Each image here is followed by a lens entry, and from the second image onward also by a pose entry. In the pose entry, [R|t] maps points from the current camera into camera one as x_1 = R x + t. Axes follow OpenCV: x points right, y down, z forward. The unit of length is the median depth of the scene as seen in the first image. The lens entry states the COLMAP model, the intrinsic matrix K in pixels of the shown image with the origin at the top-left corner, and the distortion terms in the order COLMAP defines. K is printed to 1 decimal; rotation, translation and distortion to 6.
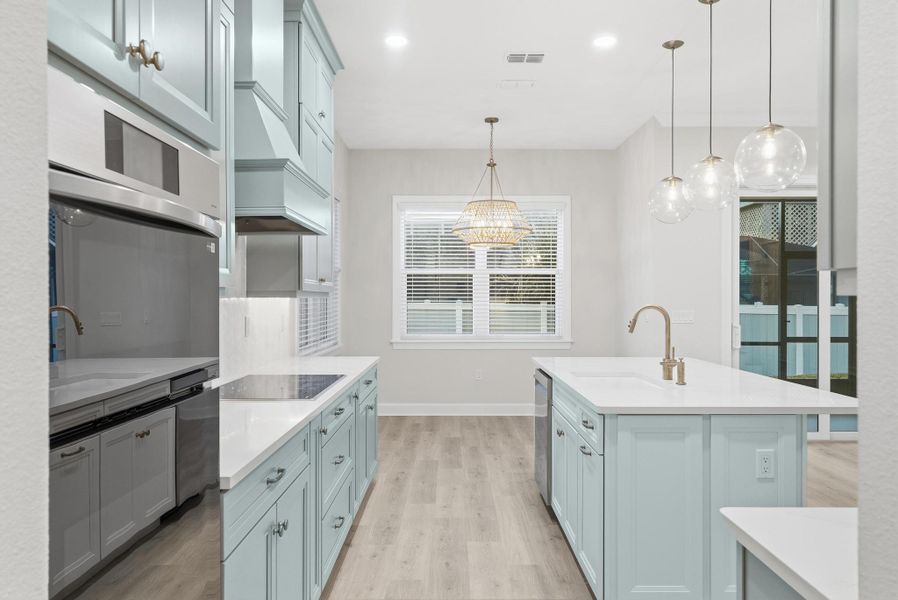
lens RADIAL K [[684.9, 0, 449.0], [0, 684.9, 300.0], [0, 0, 1]] dist [-0.005566, -0.001461]
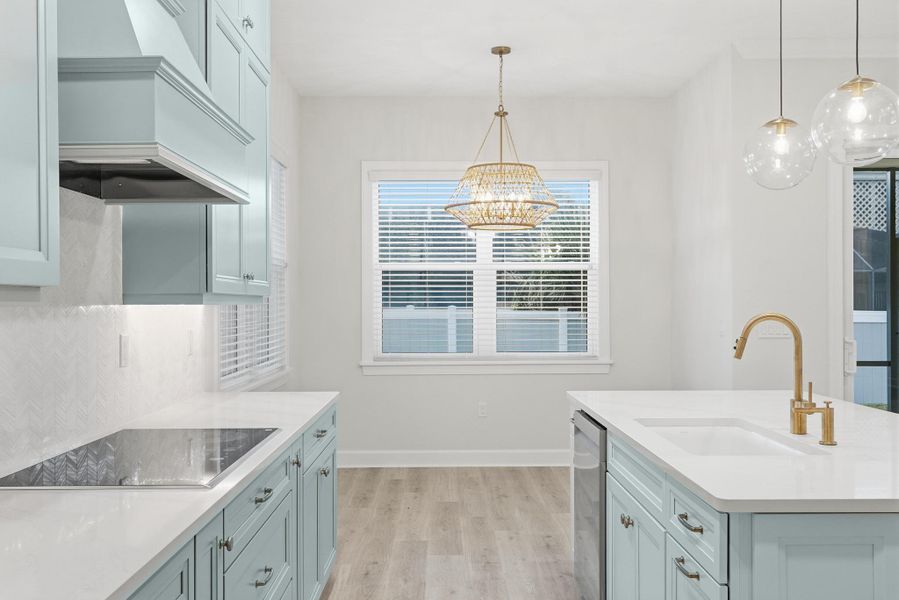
lens RADIAL K [[846.6, 0, 449.5], [0, 846.6, 300.0], [0, 0, 1]] dist [0.002580, -0.001242]
pose [[0.999879, -0.003839, 0.015071, -0.004803], [0.003930, 0.999974, -0.006026, -0.001121], [-0.015047, 0.006084, 0.999868, 0.135260]]
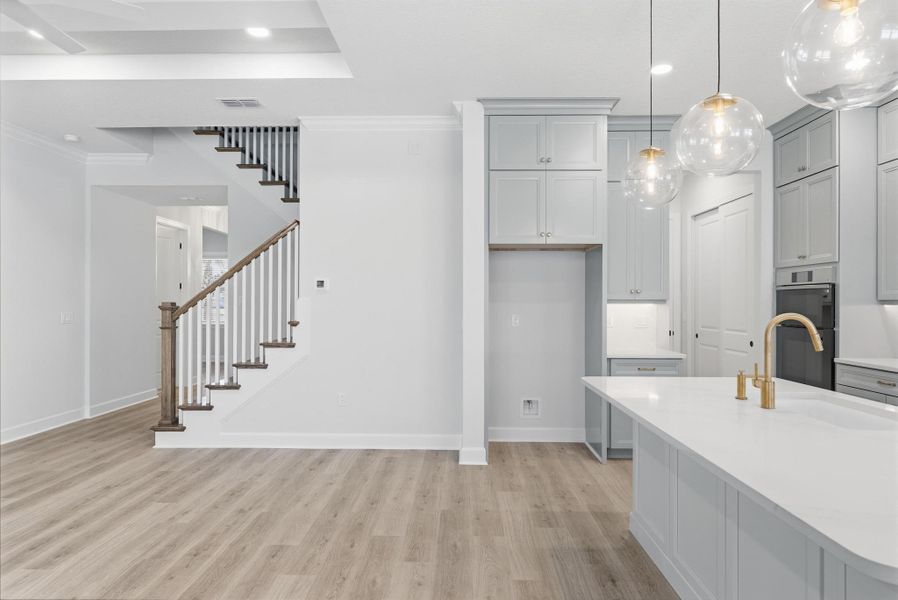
lens RADIAL K [[540.8, 0, 449.0], [0, 540.8, 300.0], [0, 0, 1]] dist [-0.000526, -0.002010]
pose [[-0.999841, -0.003021, 0.017595, 0.388040], [-0.003054, 0.999994, -0.001858, -0.004090], [-0.017589, -0.001912, -0.999843, 0.936502]]
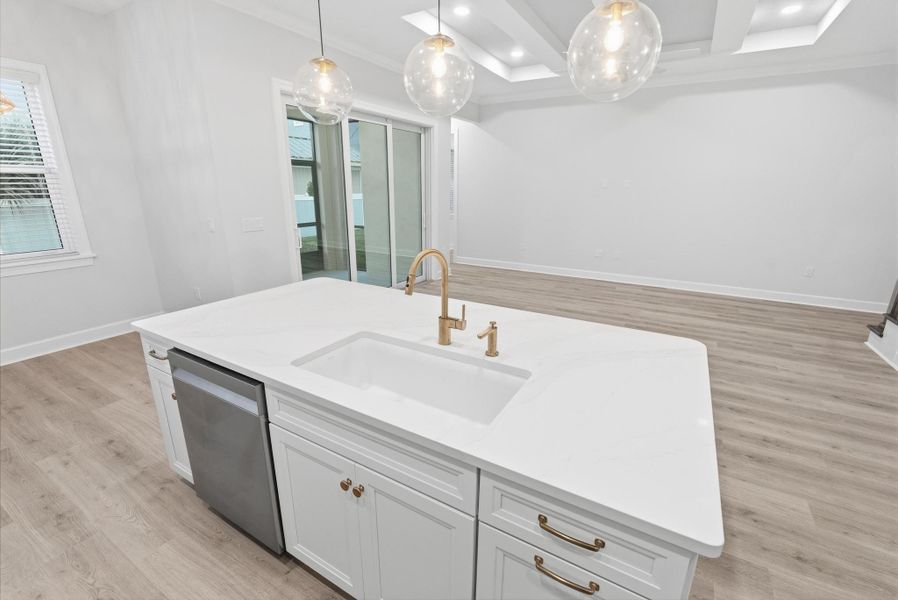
lens RADIAL K [[394.0, 0, 449.0], [0, 394.0, 300.0], [0, 0, 1]] dist [-0.005358, 0.000099]
pose [[0.504479, -0.239036, 0.829676, -0.021809], [-0.005023, 0.960085, 0.279662, -0.032393], [-0.863409, -0.145252, 0.483142, 0.452183]]
